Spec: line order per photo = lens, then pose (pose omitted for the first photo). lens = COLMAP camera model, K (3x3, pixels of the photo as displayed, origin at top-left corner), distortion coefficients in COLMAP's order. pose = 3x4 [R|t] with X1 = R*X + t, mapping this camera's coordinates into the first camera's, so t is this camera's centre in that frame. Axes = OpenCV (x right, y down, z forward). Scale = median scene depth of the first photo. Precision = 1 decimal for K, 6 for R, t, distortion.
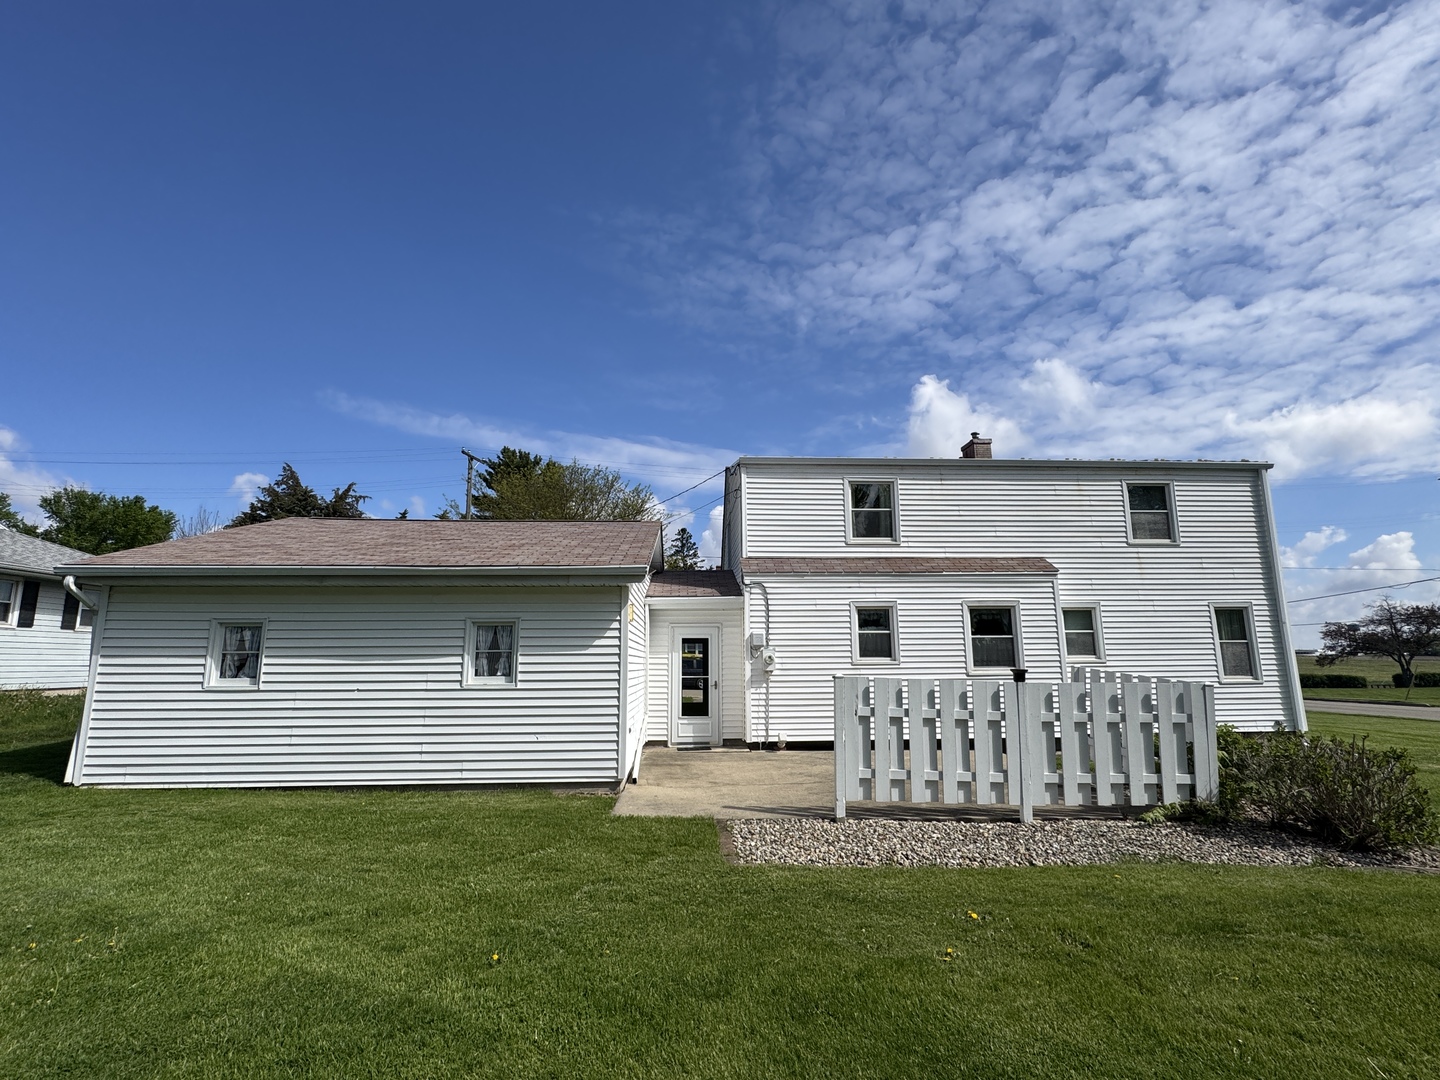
lens RADIAL K [[664.6, 0, 721.1], [0, 664.6, 548.4], [0, 0, 1]] dist [0.026051, 0.000102]
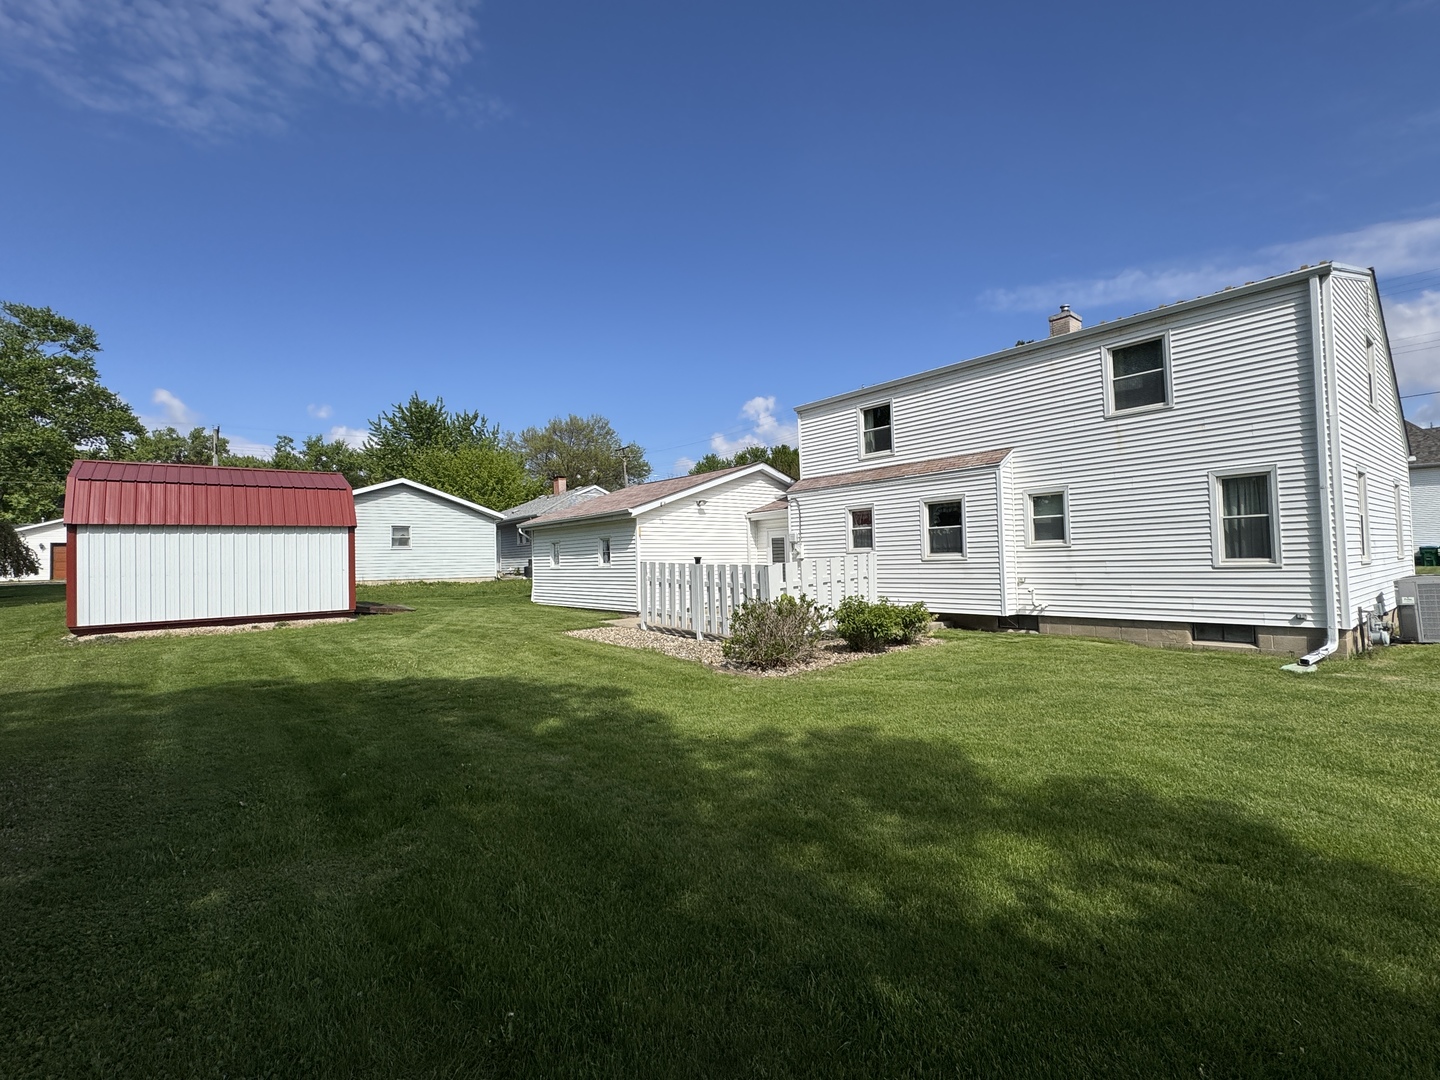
lens RADIAL K [[664.6, 0, 713.3], [0, 664.6, 538.6], [0, 0, 1]] dist [0.026051, 0.000102]
pose [[0.572784, -0.030780, -0.819128, 1.074338], [0.155824, 0.985161, 0.071943, 0.006748], [0.804759, -0.168848, 0.569081, 0.024122]]
